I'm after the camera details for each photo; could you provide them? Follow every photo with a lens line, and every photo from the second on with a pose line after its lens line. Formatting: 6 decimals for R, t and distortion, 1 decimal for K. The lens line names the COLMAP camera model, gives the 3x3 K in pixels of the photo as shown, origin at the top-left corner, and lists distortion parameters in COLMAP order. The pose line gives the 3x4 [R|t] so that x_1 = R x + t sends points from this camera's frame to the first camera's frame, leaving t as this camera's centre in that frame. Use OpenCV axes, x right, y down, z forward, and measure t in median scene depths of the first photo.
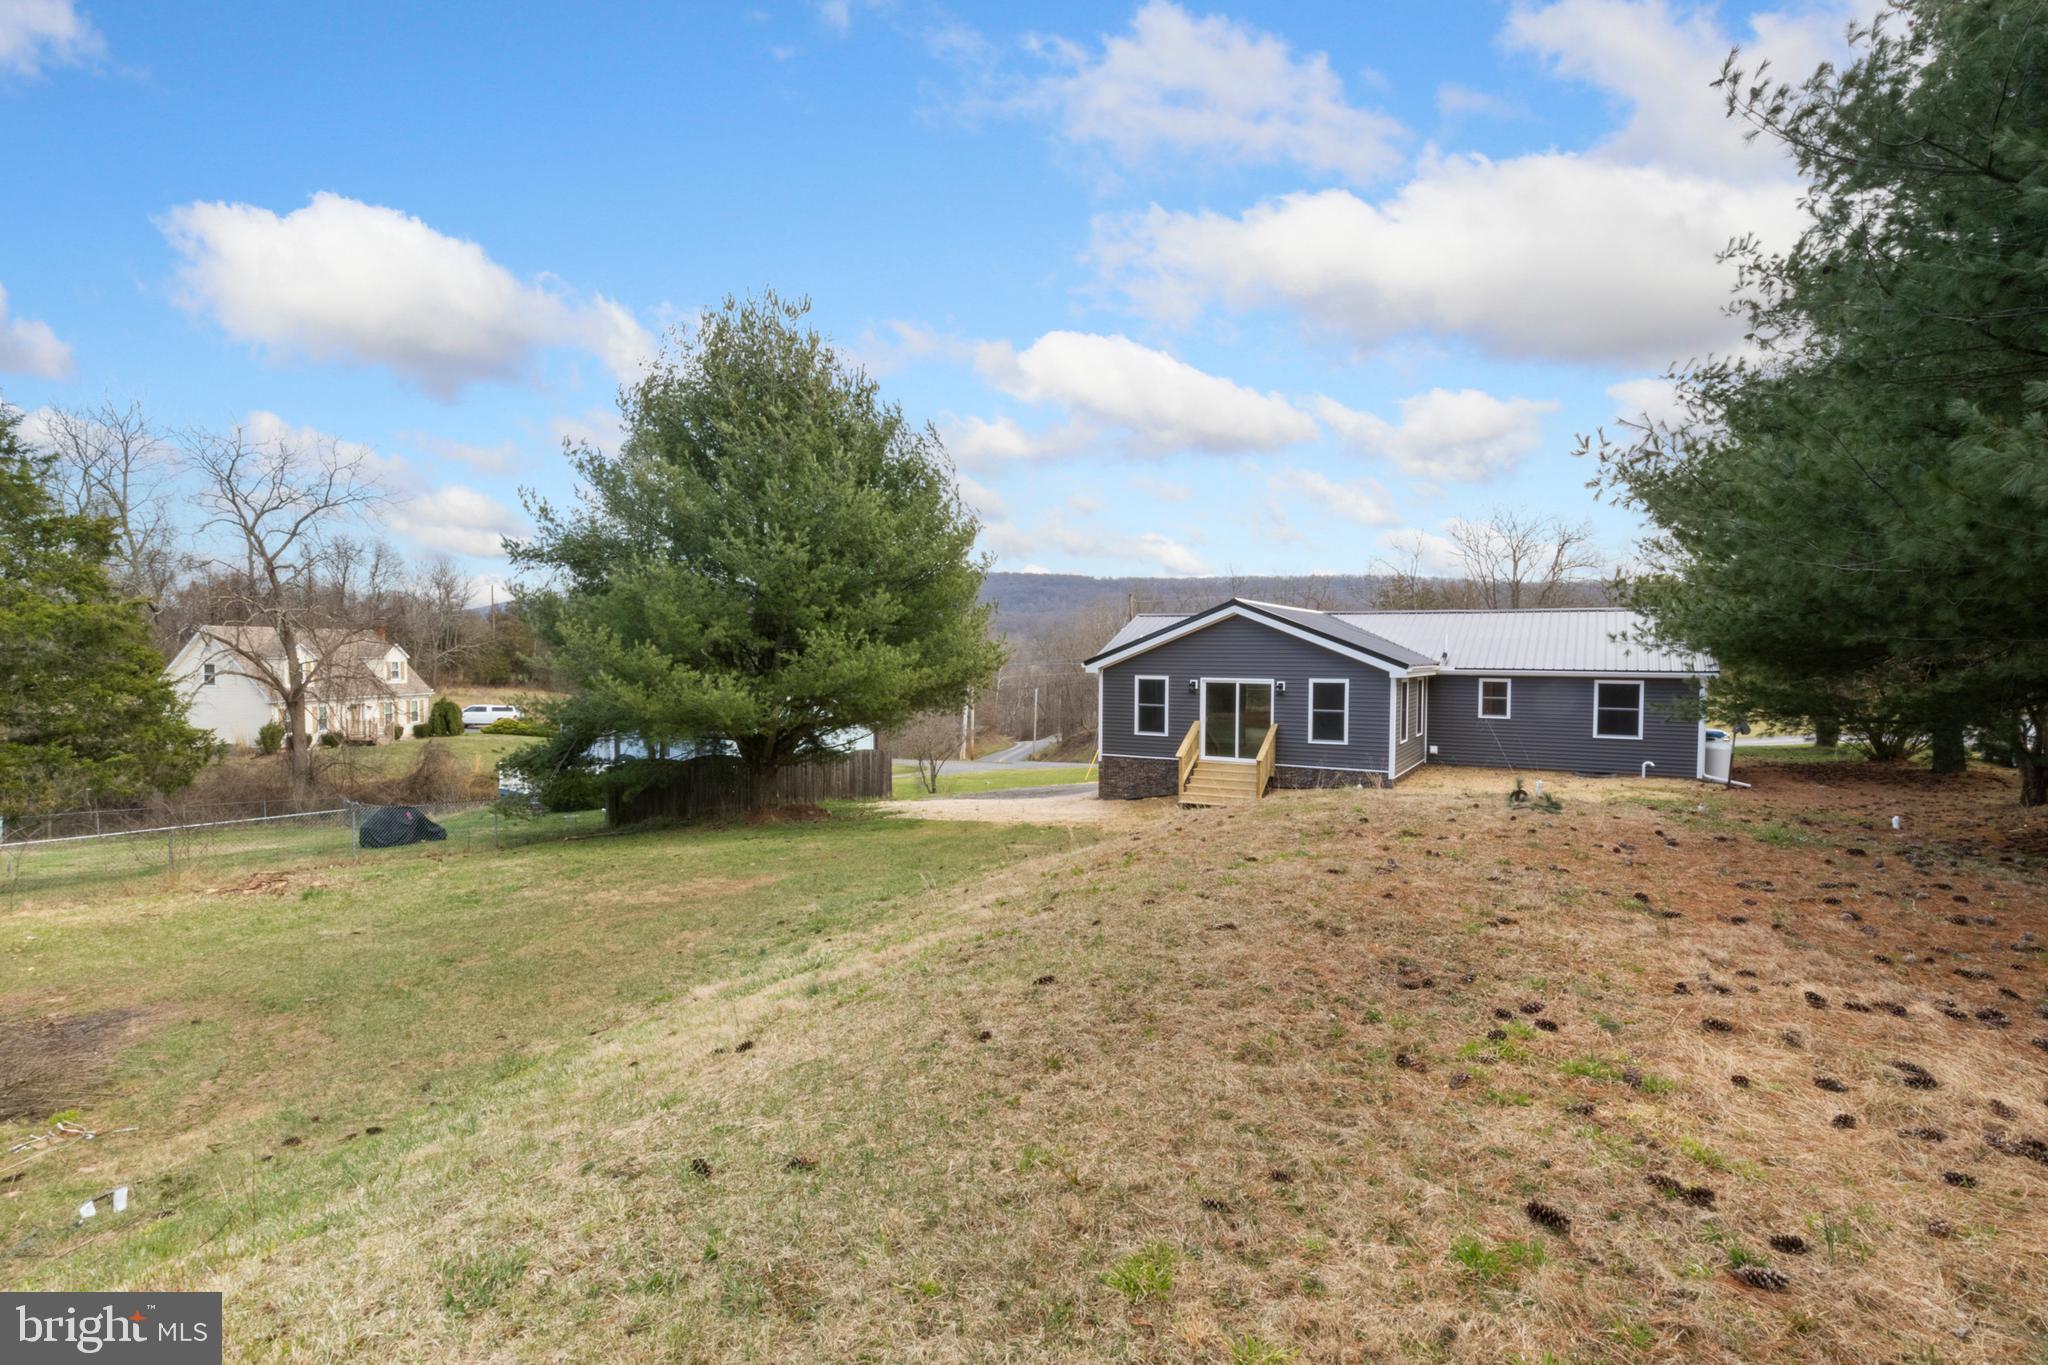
lens RADIAL K [[1017.3, 0, 1026.5], [0, 1017.3, 686.9], [0, 0, 1]] dist [-0.009440, 0.001848]
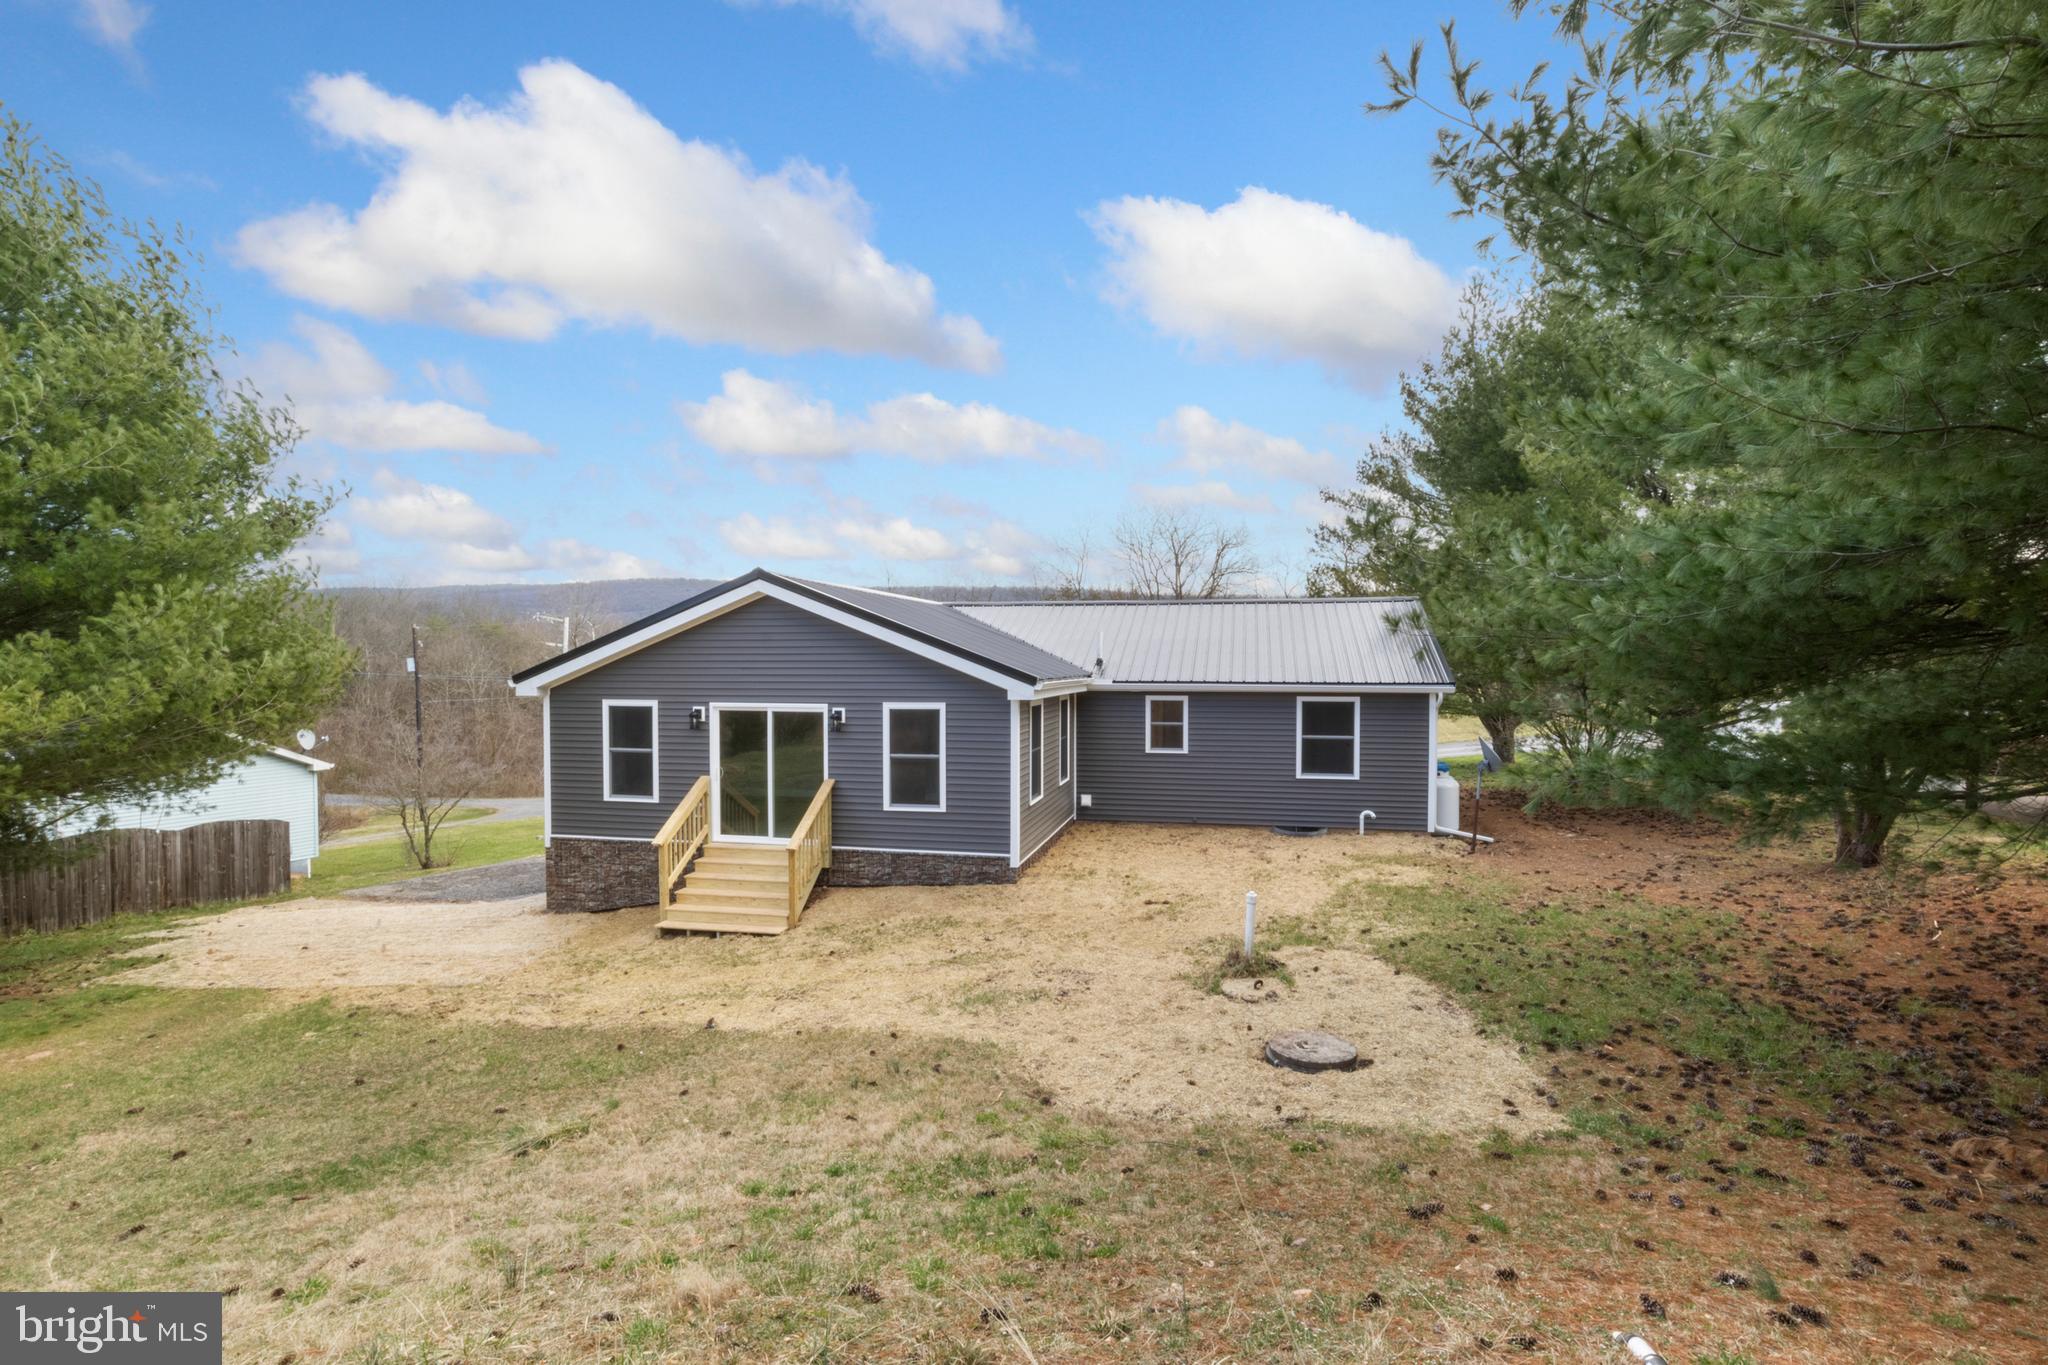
lens RADIAL K [[1017.3, 0, 1025.5], [0, 1017.3, 685.3], [0, 0, 1]] dist [-0.009440, 0.001848]
pose [[0.954460, -0.011479, 0.298120, 0.171480], [0.014946, 0.999845, -0.009350, -0.010841], [-0.297966, 0.013380, 0.954483, 0.386014]]
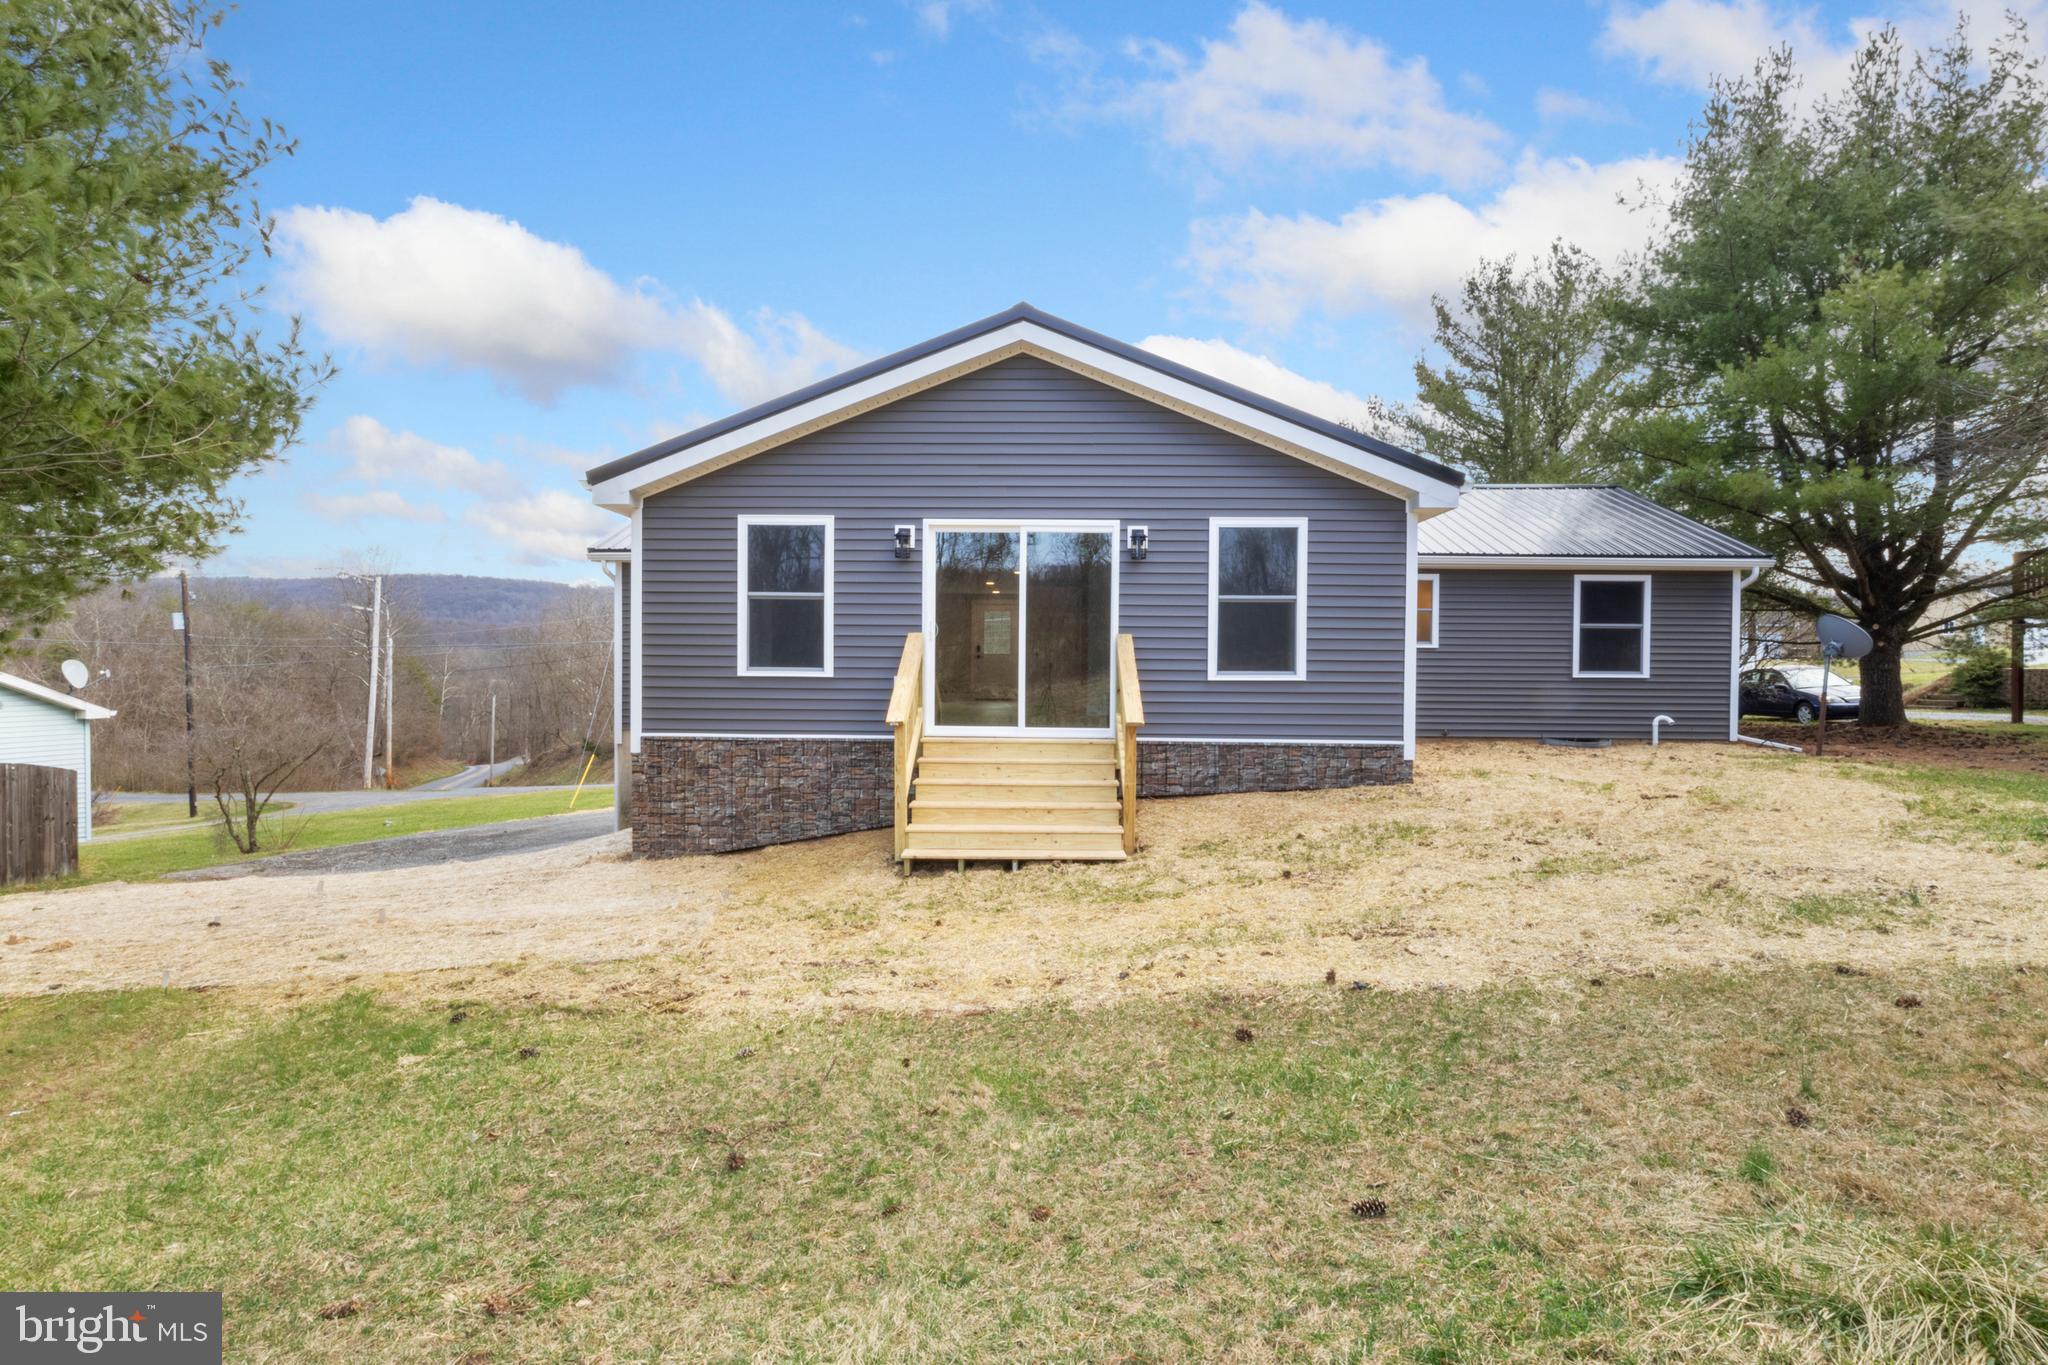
lens RADIAL K [[1017.3, 0, 1026.8], [0, 1017.3, 691.3], [0, 0, 1]] dist [-0.009440, 0.001848]
pose [[0.882617, -0.007403, 0.470035, 0.026855], [0.013156, 0.999873, -0.008956, 0.059463], [-0.469909, 0.014088, 0.882602, 0.653282]]
